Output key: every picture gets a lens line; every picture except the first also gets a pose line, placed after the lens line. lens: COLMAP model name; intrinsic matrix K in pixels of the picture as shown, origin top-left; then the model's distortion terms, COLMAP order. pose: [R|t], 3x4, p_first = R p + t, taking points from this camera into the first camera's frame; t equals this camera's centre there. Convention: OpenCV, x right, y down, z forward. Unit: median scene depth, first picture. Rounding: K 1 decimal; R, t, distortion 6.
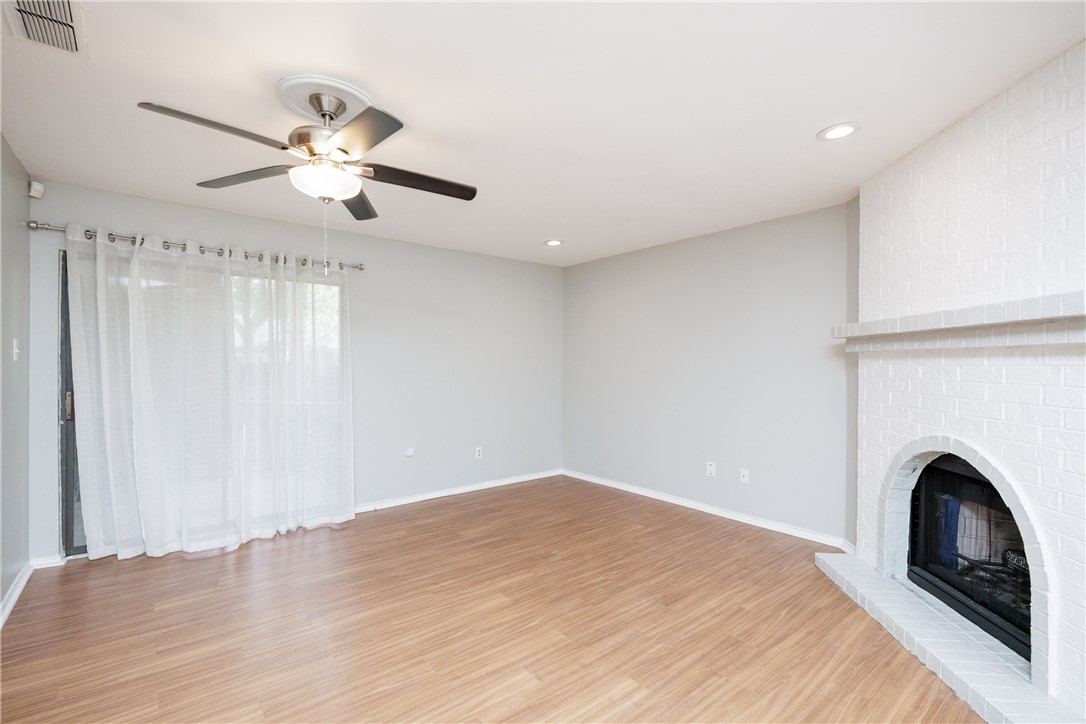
lens RADIAL K [[485.5, 0, 541.9], [0, 485.5, 360.1], [0, 0, 1]] dist [-0.020996, 0.000287]
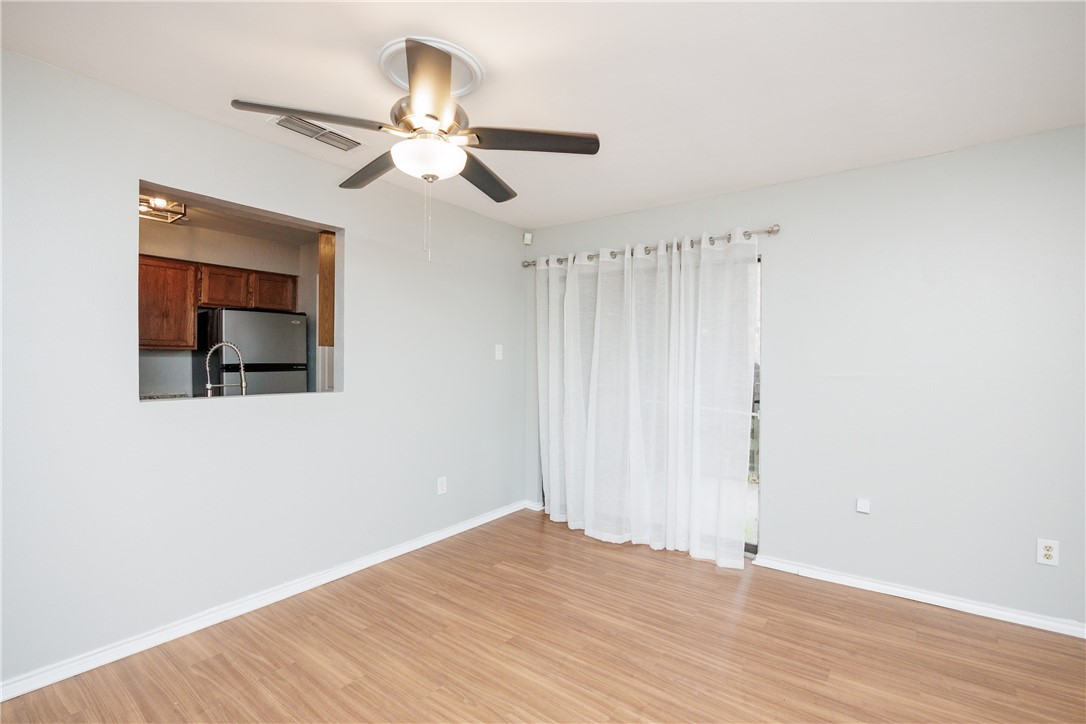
lens RADIAL K [[485.5, 0, 541.9], [0, 485.5, 360.1], [0, 0, 1]] dist [-0.020996, 0.000287]
pose [[0.242854, -0.004939, -0.970050, 0.367950], [-0.000501, 0.999986, -0.005217, 0.010311], [0.970063, 0.001753, 0.242848, 0.743404]]
